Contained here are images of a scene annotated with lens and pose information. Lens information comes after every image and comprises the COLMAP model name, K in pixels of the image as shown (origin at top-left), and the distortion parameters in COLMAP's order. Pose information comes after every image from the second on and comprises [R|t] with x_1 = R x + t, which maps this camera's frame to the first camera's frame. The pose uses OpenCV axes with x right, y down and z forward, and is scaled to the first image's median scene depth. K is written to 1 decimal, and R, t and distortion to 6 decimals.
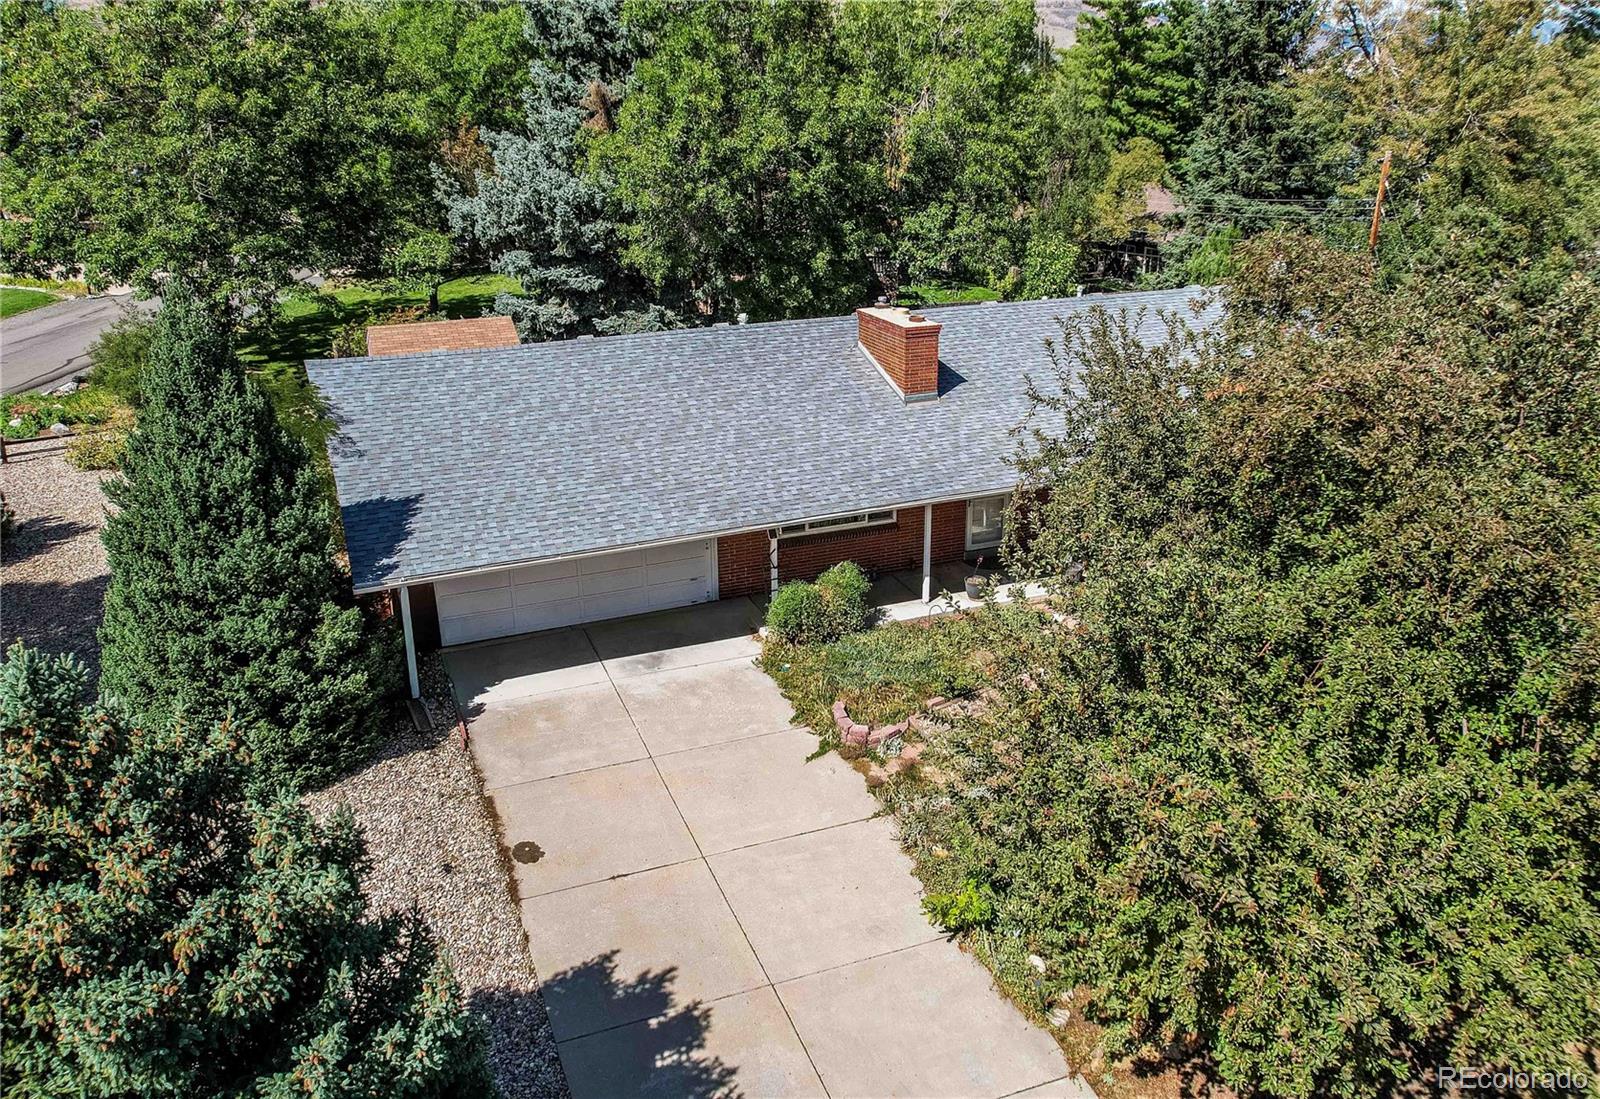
lens RADIAL K [[1344.0, 0, 910.0], [0, 1344.0, 517.9], [0, 0, 1]] dist [-0.052299, 0.047586]
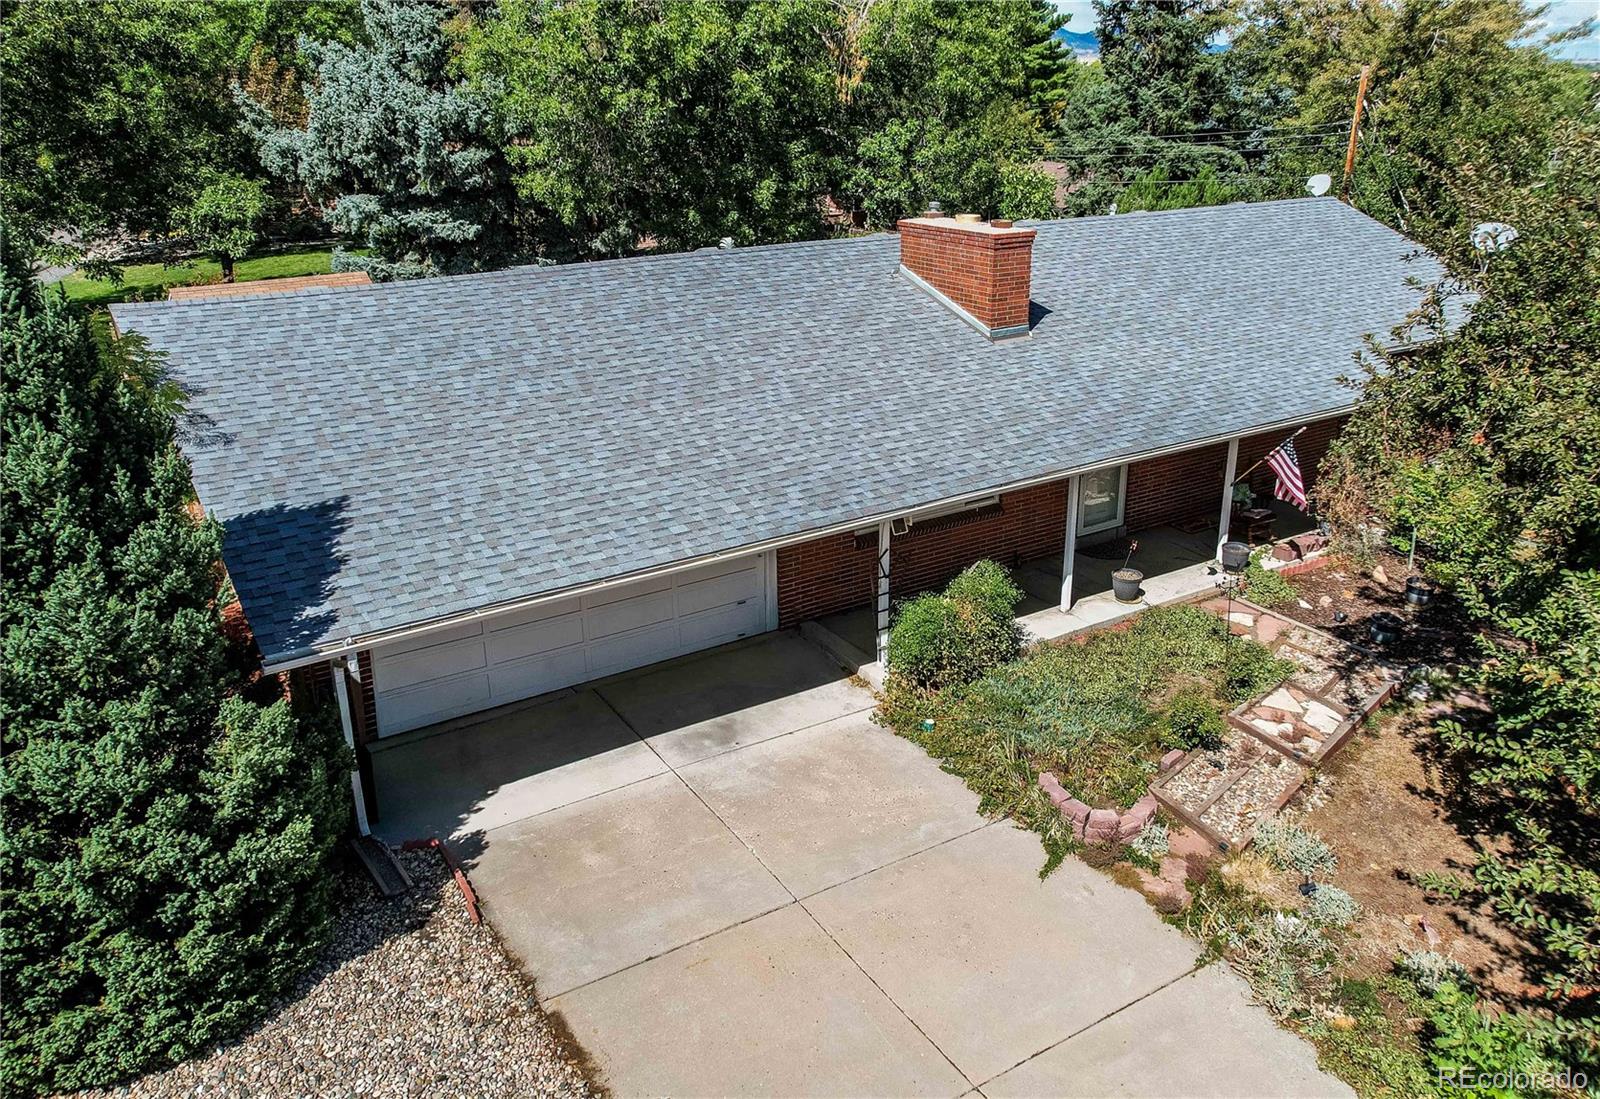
lens RADIAL K [[1243.7, 0, 836.9], [0, 1243.7, 524.1], [0, 0, 1]] dist [-0.061201, 0.057663]
pose [[0.985648, -0.062916, 0.156649, -0.229549], [0.062471, 0.998017, 0.007769, 0.004395], [-0.156827, 0.002128, 0.987624, 0.401710]]
